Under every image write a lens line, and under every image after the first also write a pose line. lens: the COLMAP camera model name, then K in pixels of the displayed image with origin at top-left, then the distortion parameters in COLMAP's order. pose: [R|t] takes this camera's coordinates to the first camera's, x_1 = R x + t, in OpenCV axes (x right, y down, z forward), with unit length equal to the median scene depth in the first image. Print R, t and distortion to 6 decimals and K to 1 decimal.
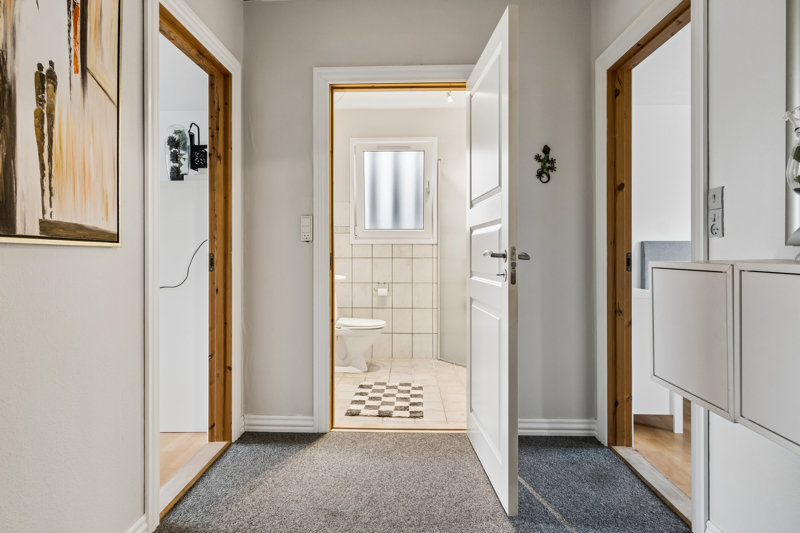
lens RADIAL K [[432.5, 0, 399.0], [0, 432.5, 261.3], [0, 0, 1]] dist [-0.000187, -0.000002]
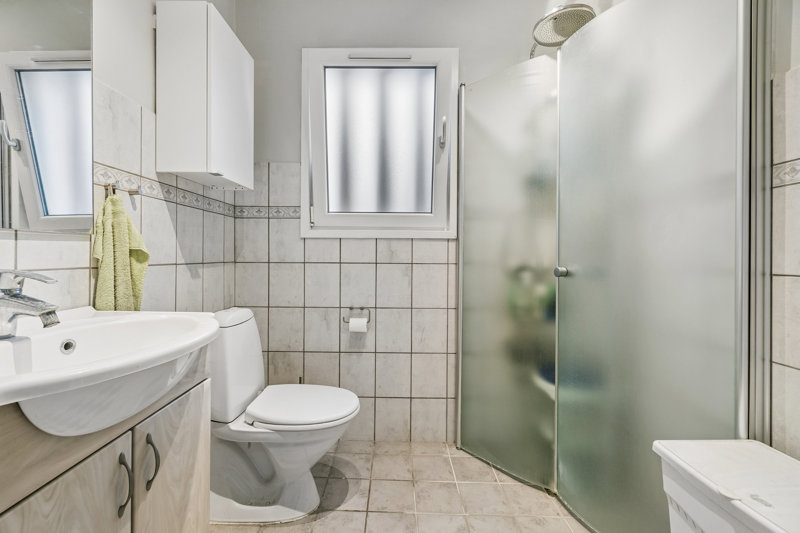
lens RADIAL K [[343.9, 0, 403.4], [0, 343.9, 263.5], [0, 0, 1]] dist [0.001841, -0.000017]
pose [[0.998681, 0.006852, 0.050894, -0.003005], [-0.006547, 0.999960, -0.006150, -0.004454], [-0.050934, 0.005809, 0.998685, 0.556225]]
